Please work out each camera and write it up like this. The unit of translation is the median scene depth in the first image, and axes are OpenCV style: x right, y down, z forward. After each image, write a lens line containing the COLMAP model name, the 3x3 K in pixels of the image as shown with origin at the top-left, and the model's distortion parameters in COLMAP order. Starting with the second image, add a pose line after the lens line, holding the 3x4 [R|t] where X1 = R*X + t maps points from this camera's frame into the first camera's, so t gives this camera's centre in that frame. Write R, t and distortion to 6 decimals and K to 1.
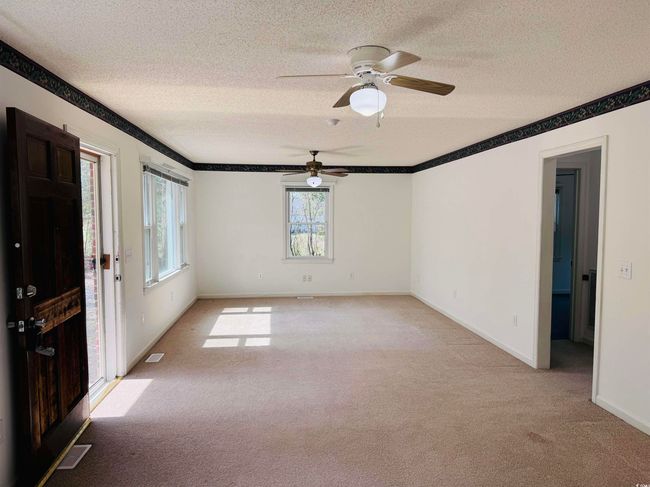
lens RADIAL K [[456.1, 0, 323.1], [0, 456.1, 246.6], [0, 0, 1]] dist [0.082753, -0.099419]
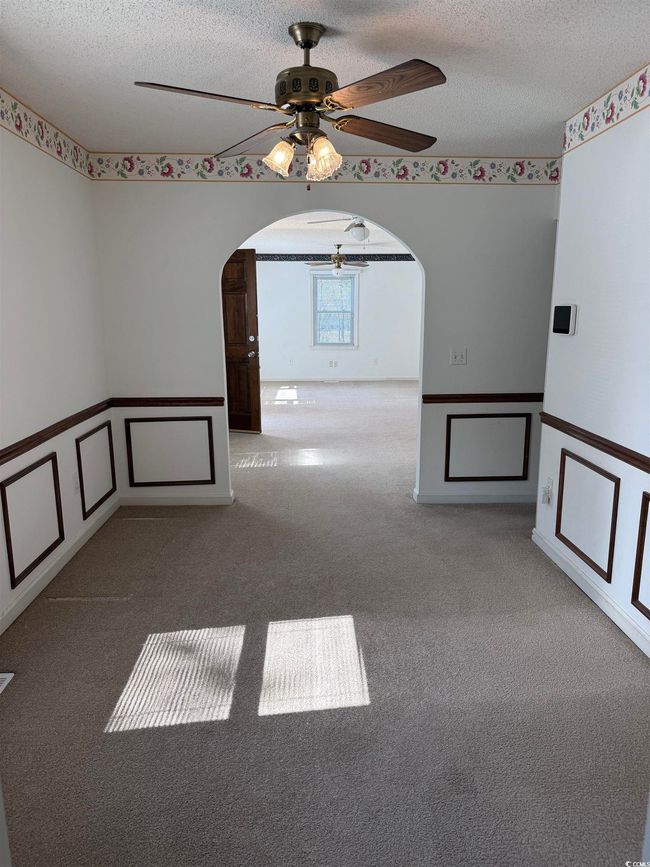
lens RADIAL K [[608.3, 0, 325.0], [0, 608.3, 433.5], [0, 0, 1]] dist [0.082753, -0.099419]
pose [[0.998044, 0.009379, -0.061813, 0.038420], [-0.000976, 0.990901, 0.134586, 0.042534], [0.062513, -0.134262, 0.988972, -0.472755]]
